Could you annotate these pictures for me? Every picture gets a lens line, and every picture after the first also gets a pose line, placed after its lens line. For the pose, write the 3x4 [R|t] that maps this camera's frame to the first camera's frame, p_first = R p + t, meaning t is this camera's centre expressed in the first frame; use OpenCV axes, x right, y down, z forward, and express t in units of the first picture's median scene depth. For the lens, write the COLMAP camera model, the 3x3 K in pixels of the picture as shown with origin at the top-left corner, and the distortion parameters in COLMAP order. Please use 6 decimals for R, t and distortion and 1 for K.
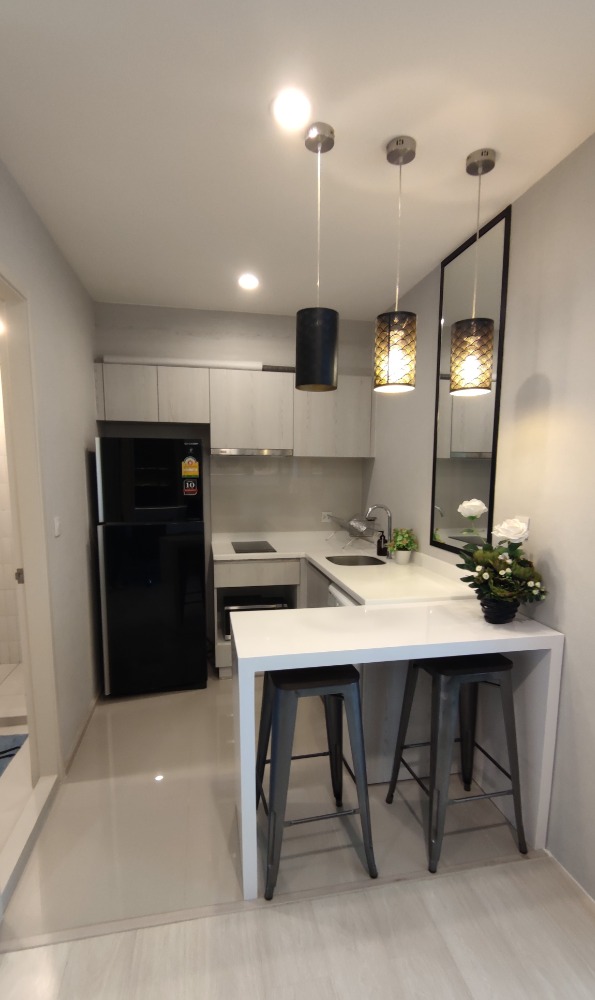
lens RADIAL K [[485.1, 0, 298.3], [0, 485.1, 530.1], [0, 0, 1]] dist [0.001785, 0.000204]
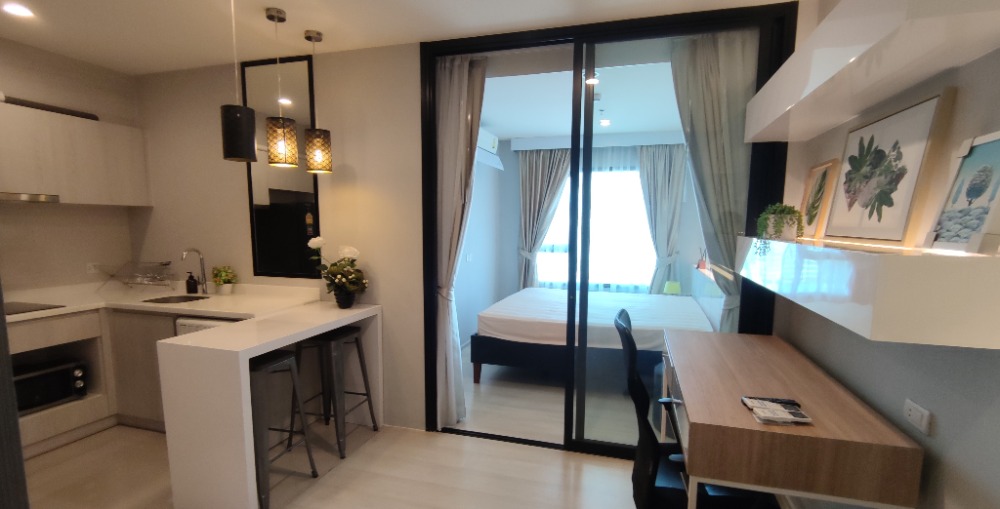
lens RADIAL K [[451.0, 0, 501.3], [0, 451.0, 277.6], [0, 0, 1]] dist [-0.001222, -0.000119]
pose [[0.460869, -0.112264, 0.880339, -0.679511], [0.105990, 0.991830, 0.070995, 0.027733], [-0.881116, 0.060587, 0.469003, -0.219732]]
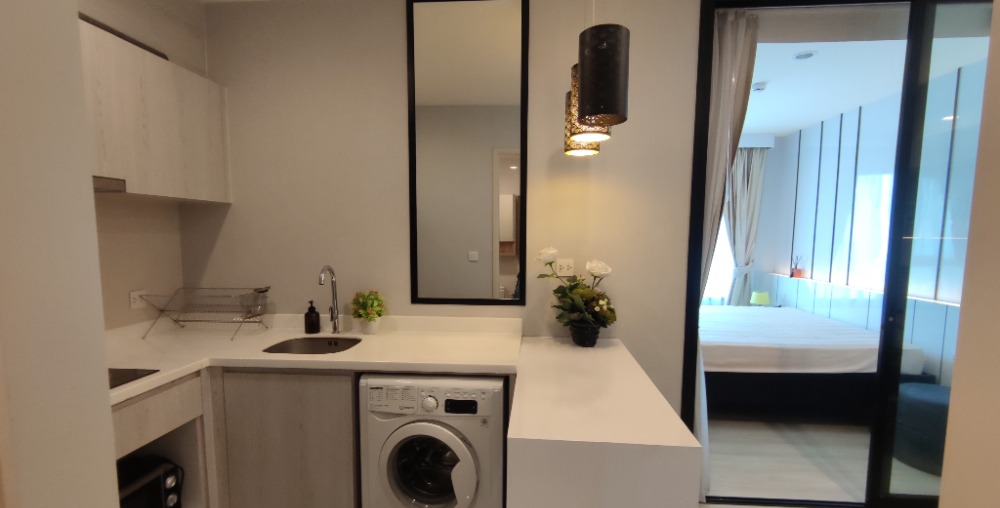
lens RADIAL K [[451.0, 0, 501.3], [0, 451.0, 277.1], [0, 0, 1]] dist [-0.001222, -0.000119]
pose [[0.266250, -0.101804, 0.958513, -0.675162], [0.114897, 0.990669, 0.073304, -0.084259], [-0.957032, 0.090613, 0.275463, 0.825177]]
